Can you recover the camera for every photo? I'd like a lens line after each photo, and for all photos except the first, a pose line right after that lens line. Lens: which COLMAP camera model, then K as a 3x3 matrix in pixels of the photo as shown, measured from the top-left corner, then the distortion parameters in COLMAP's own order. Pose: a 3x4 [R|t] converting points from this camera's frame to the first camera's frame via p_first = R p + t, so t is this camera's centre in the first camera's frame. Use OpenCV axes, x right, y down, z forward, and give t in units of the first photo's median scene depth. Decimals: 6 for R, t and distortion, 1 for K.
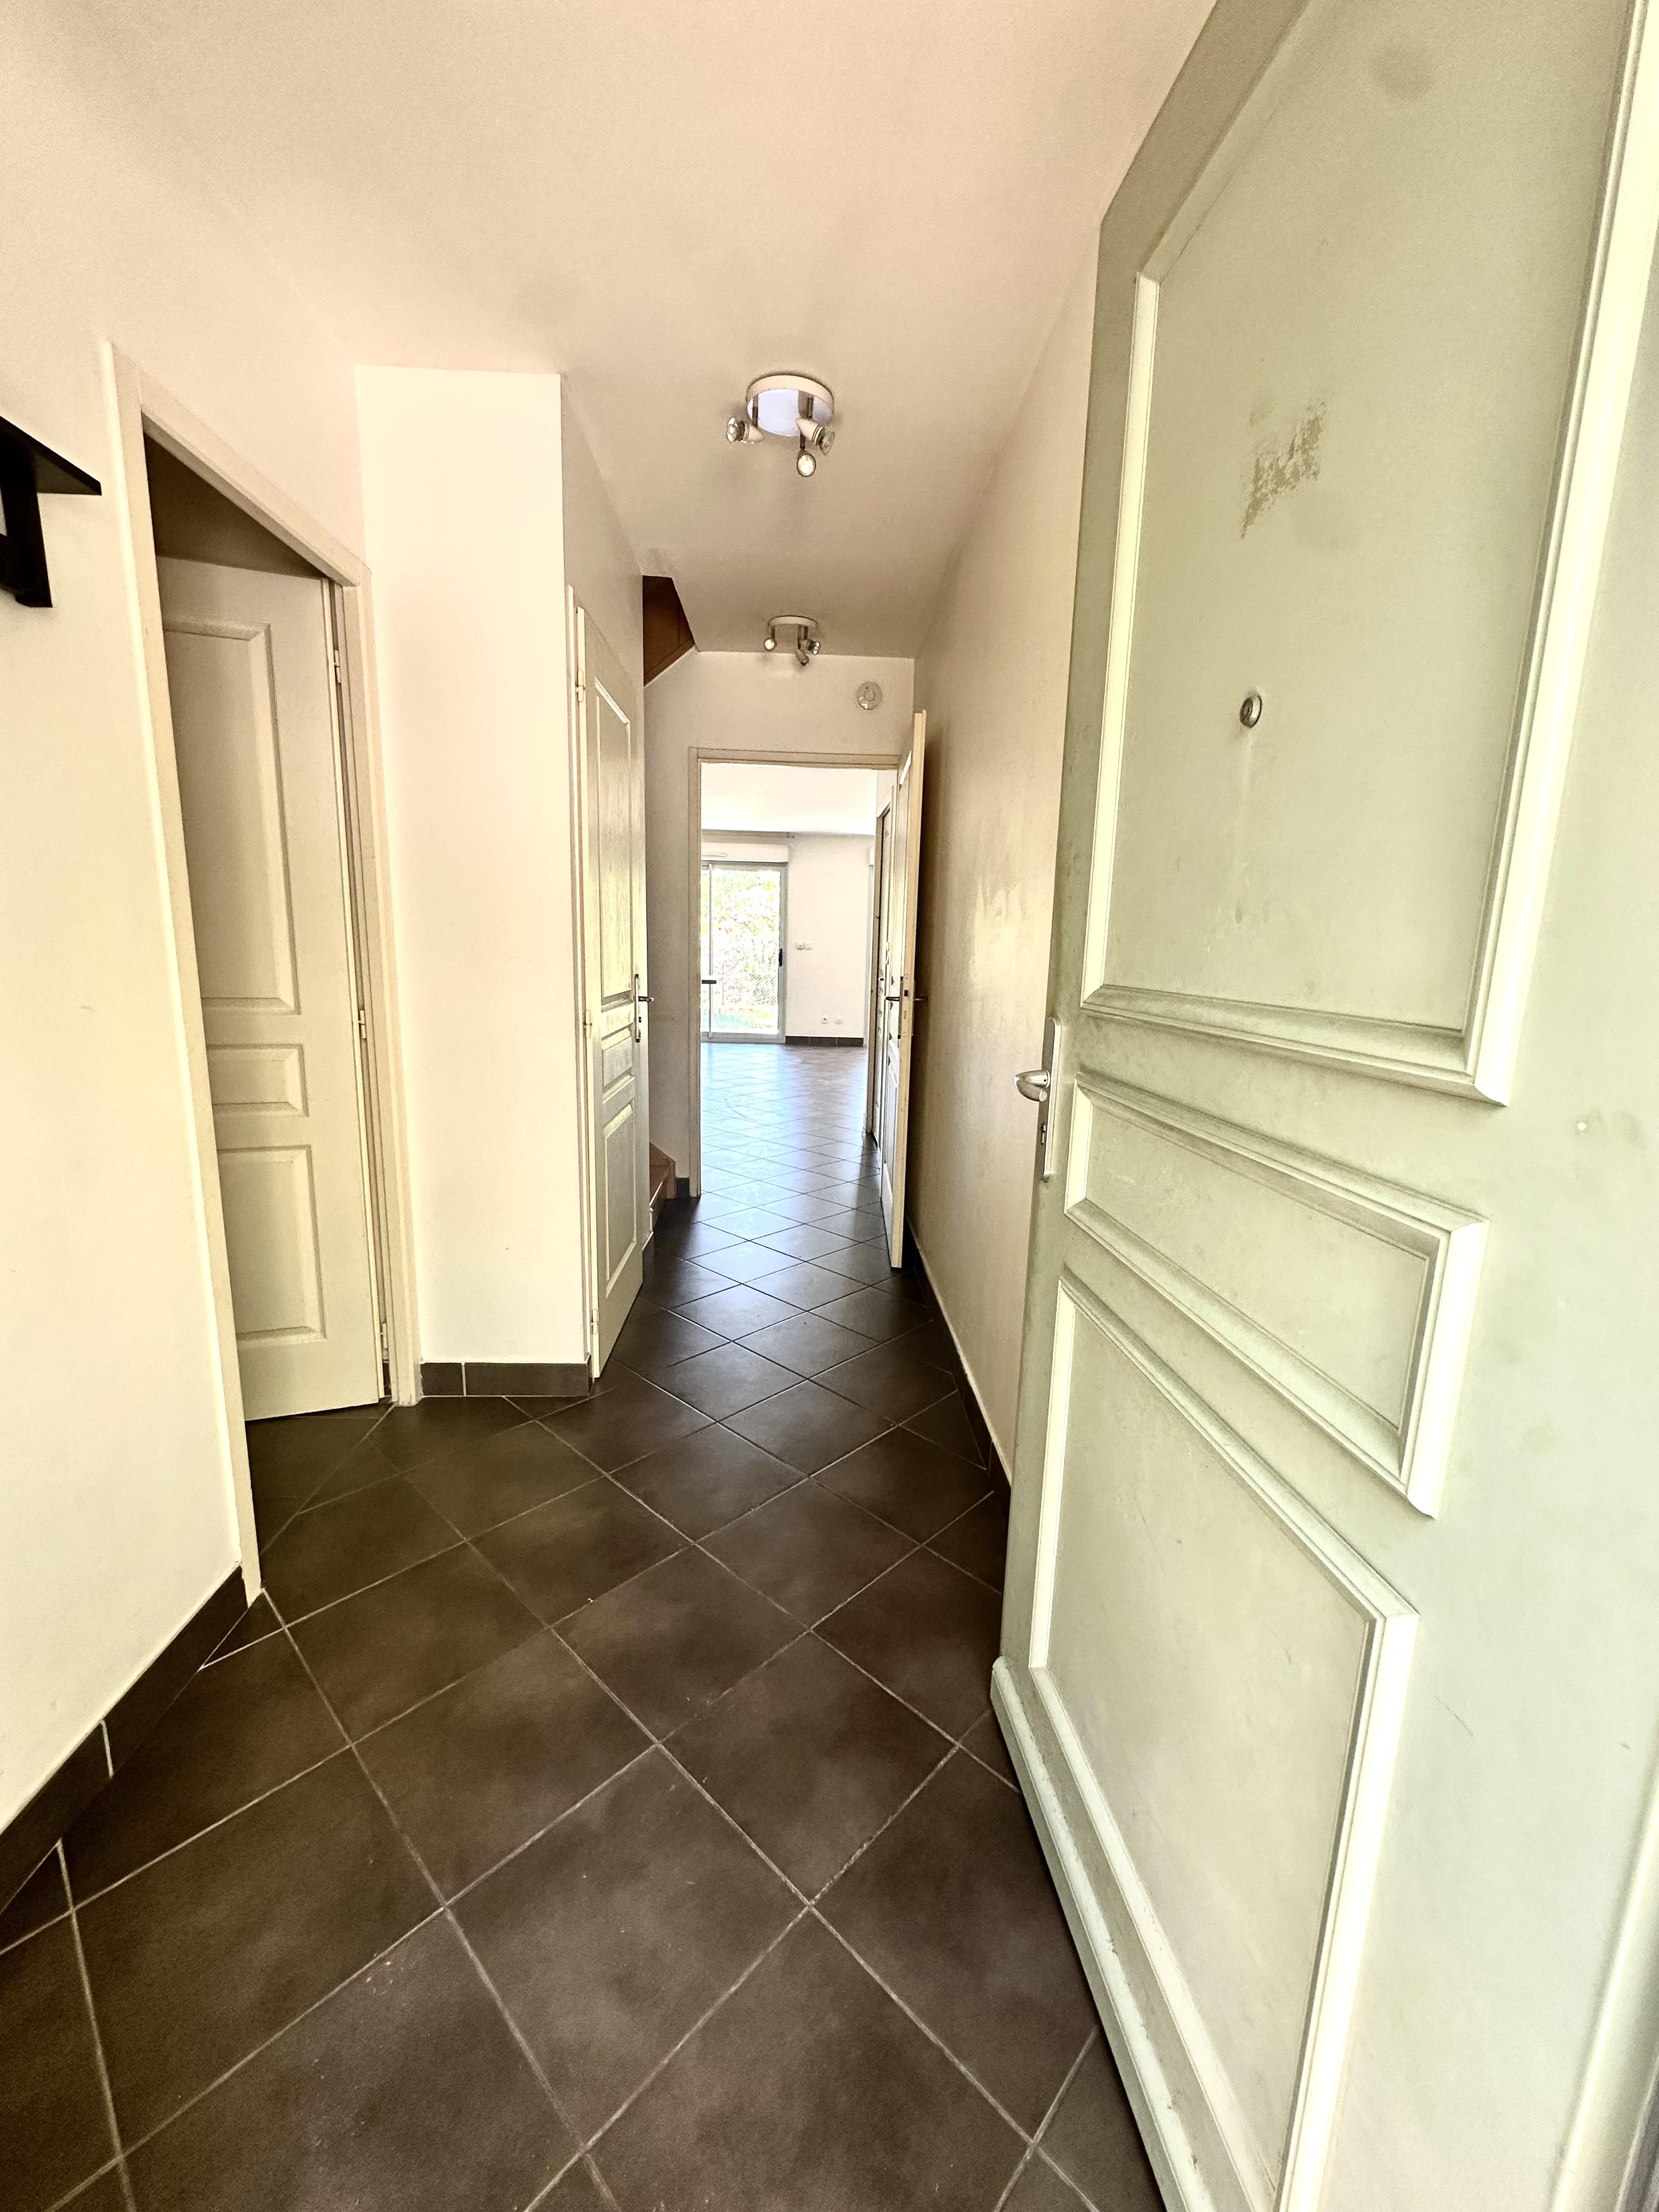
lens RADIAL K [[889.4, 0, 829.1], [0, 889.4, 1107.0], [0, 0, 1]] dist [-0.004173, -0.000730]
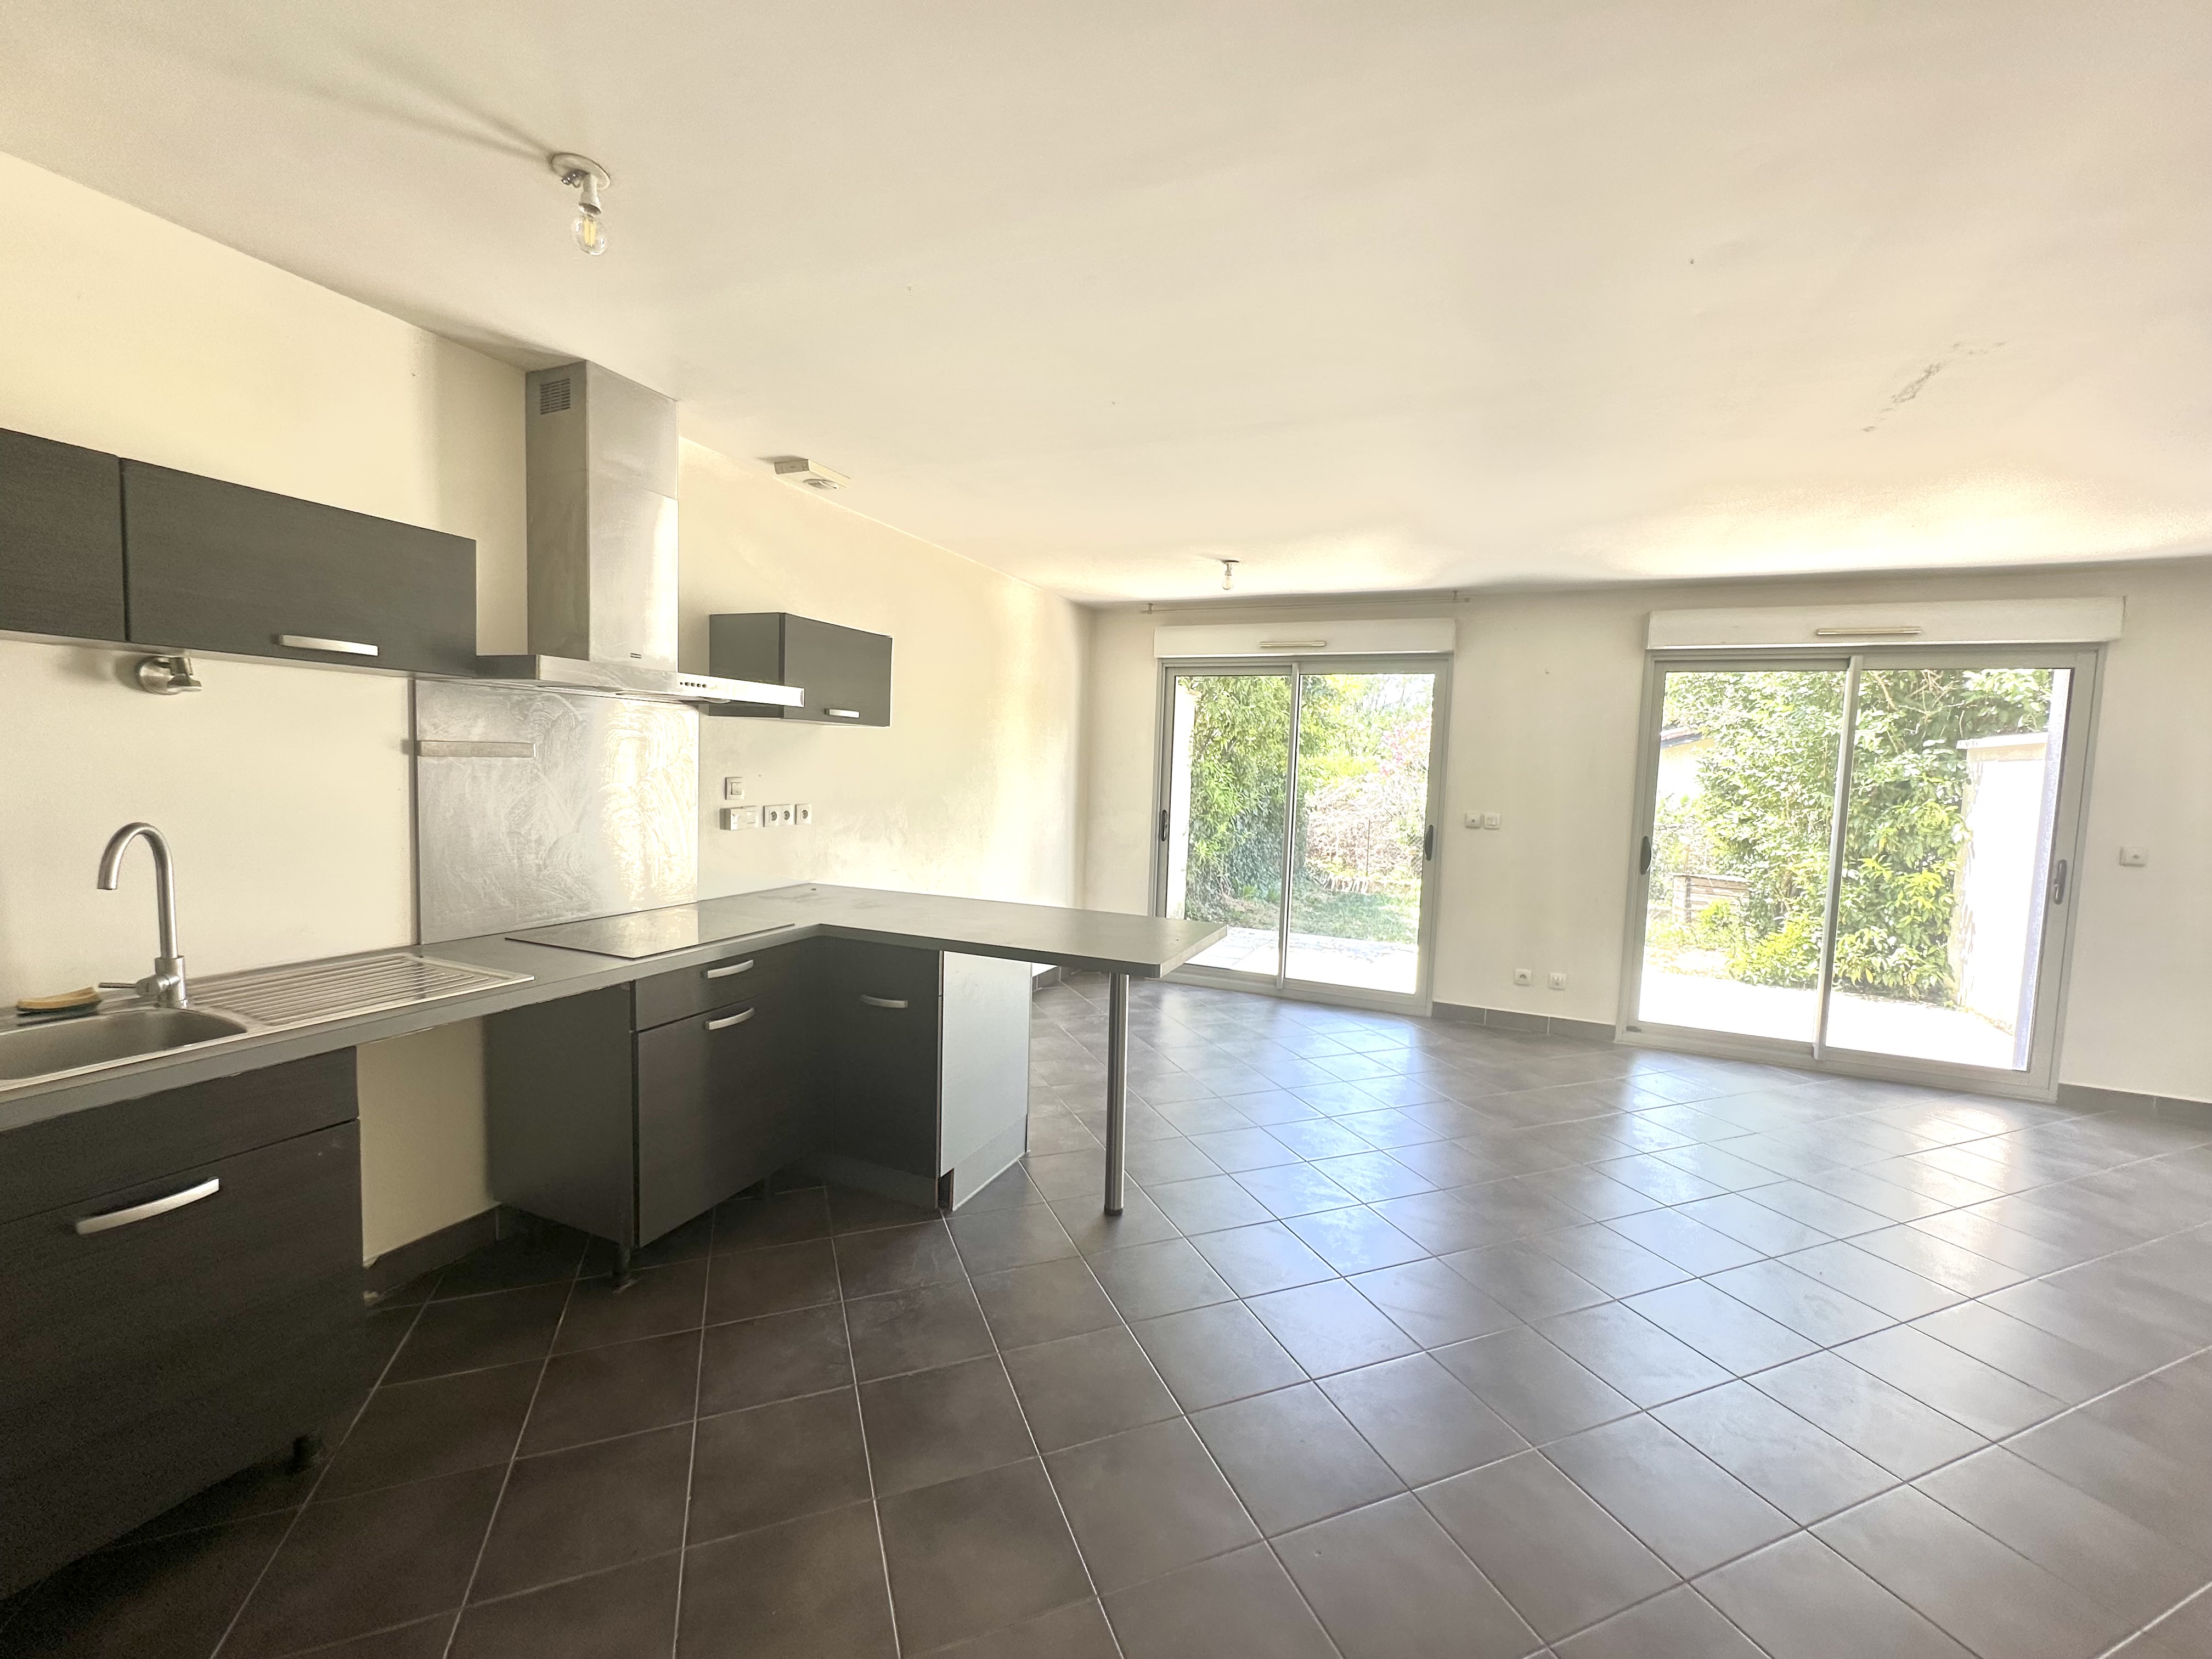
lens RADIAL K [[889.4, 0, 1108.6], [0, 889.4, 827.9], [0, 0, 1]] dist [-0.004173, -0.000730]
pose [[0.906737, 0.034615, -0.420273, -0.009188], [-0.089210, 0.989814, -0.110947, -0.106467], [0.412152, 0.138092, 0.900589, 0.482061]]
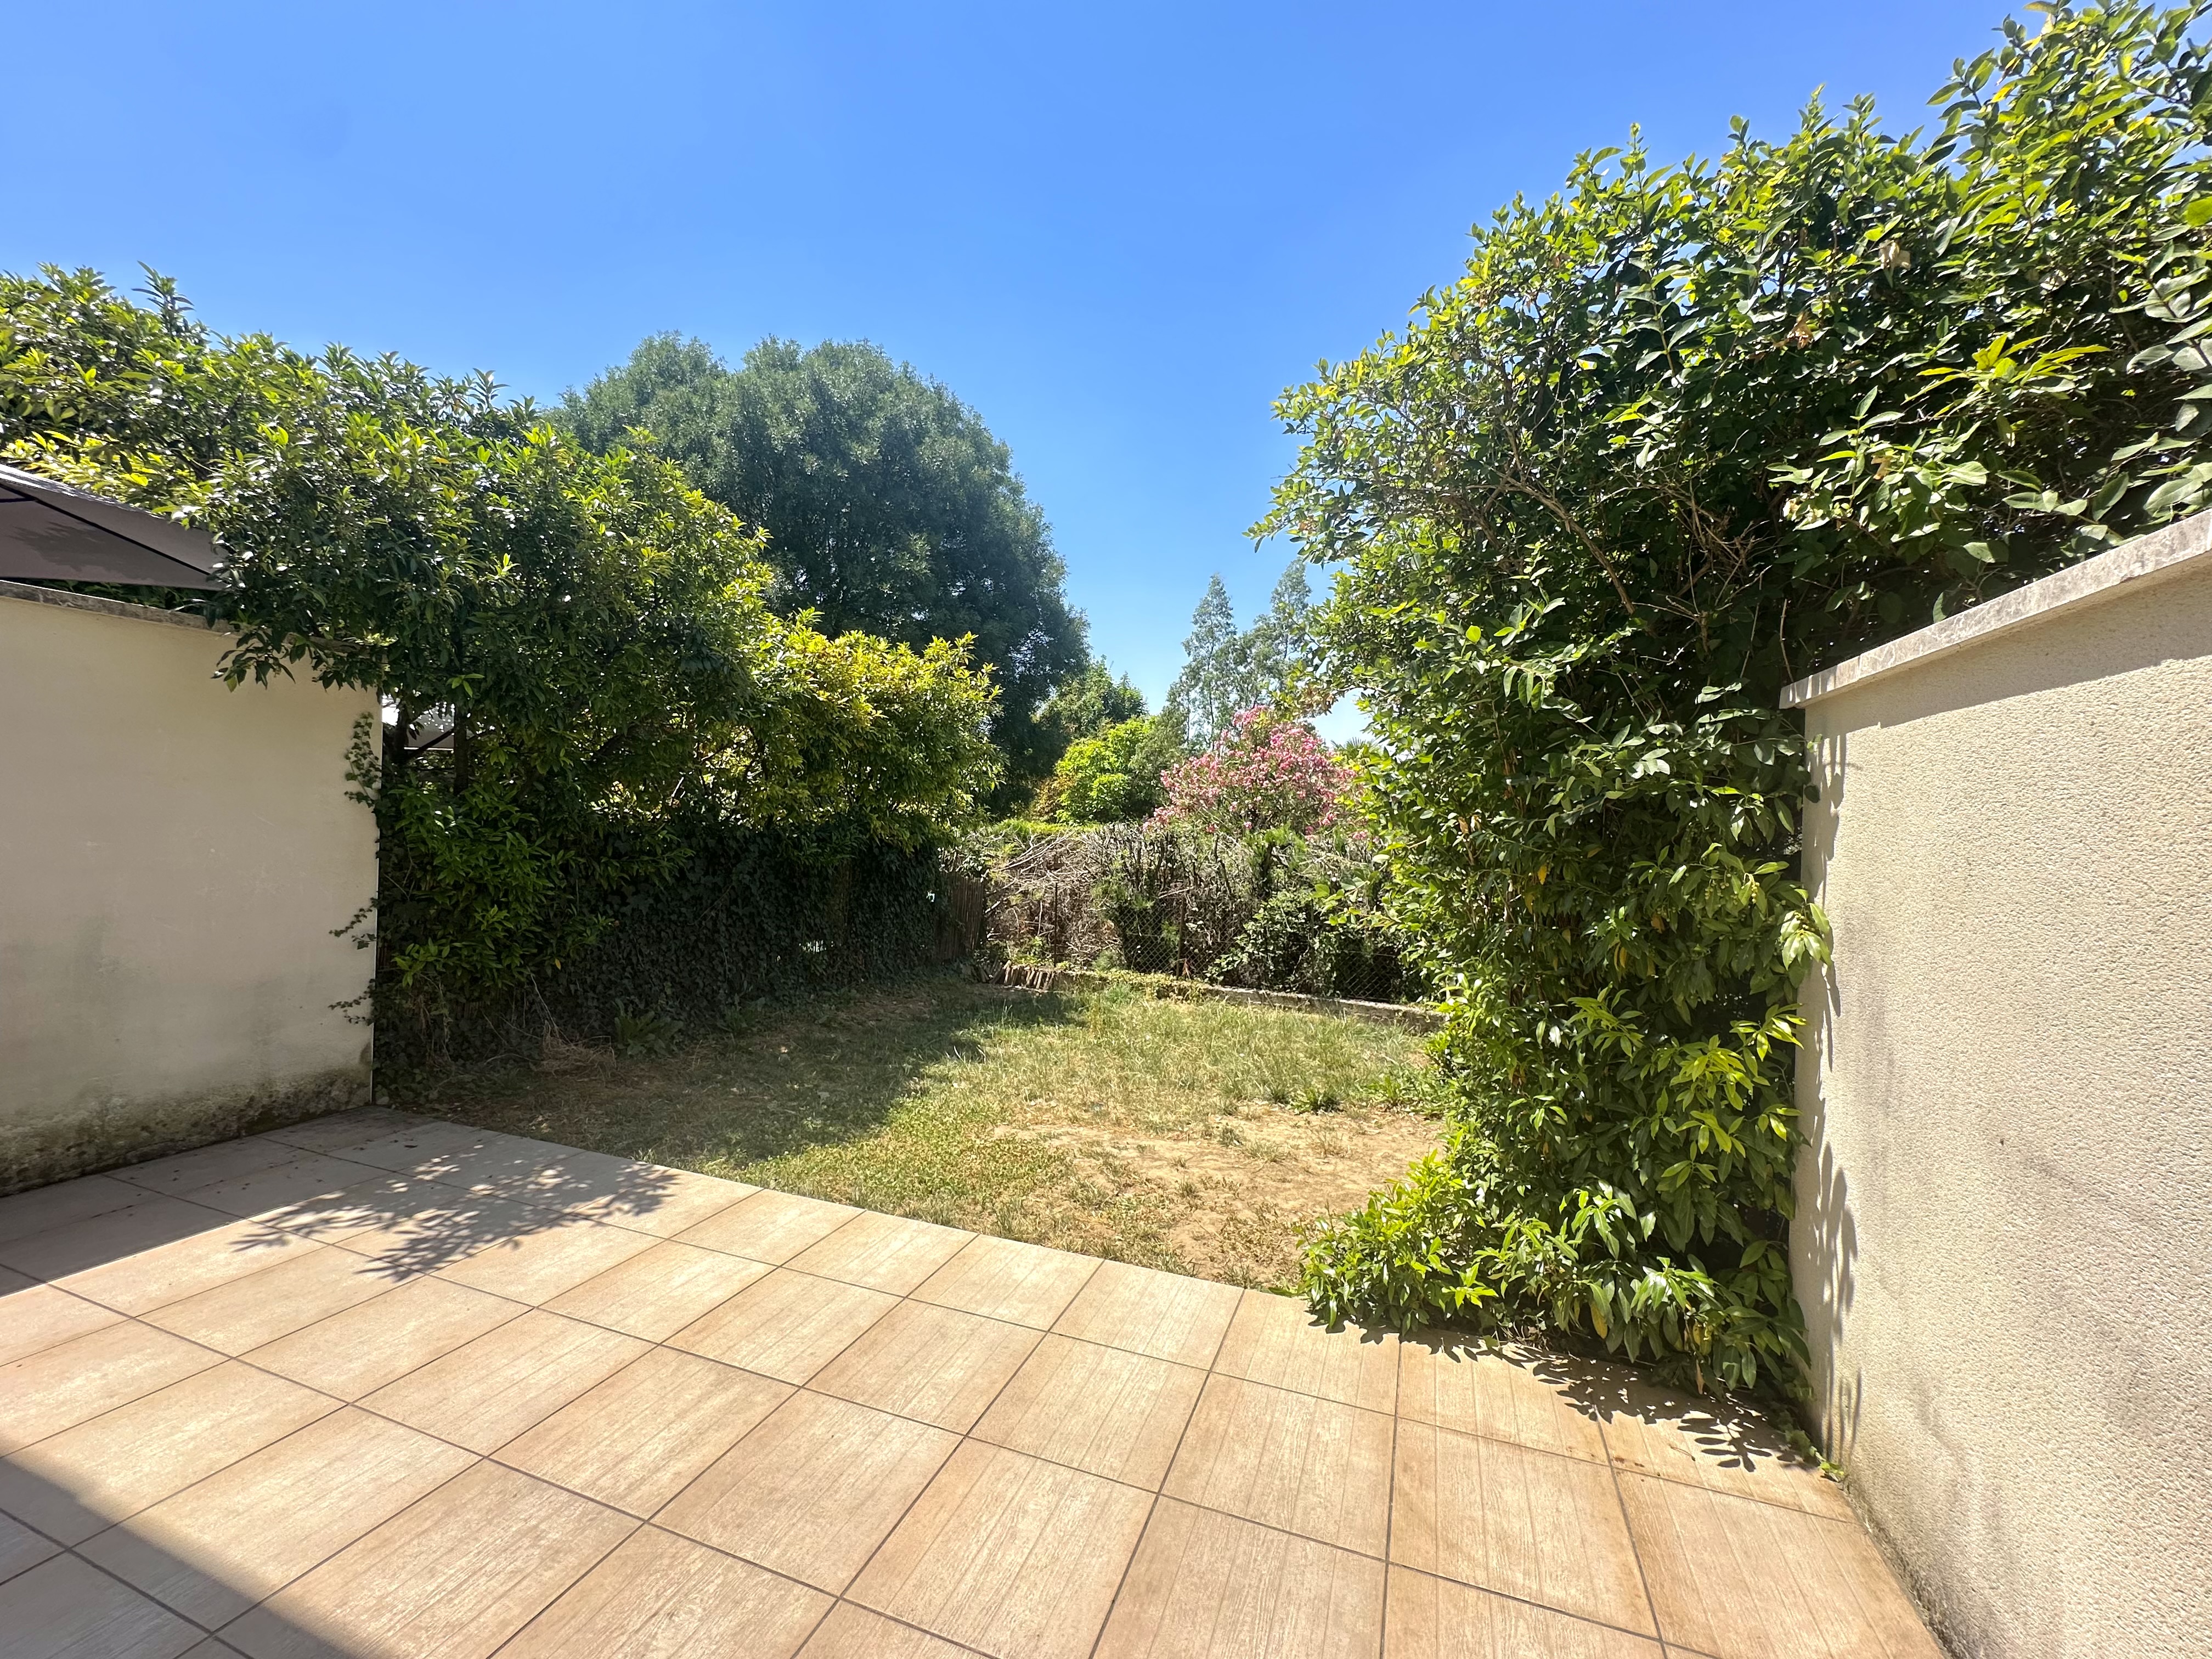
lens RADIAL K [[889.4, 0, 1093.4], [0, 889.4, 828.0], [0, 0, 1]] dist [-0.004173, -0.000730]
pose [[0.922013, -0.004343, -0.387134, 0.191674], [-0.069594, 0.981790, -0.176761, -0.199016], [0.380852, 0.189918, 0.904922, 1.006704]]
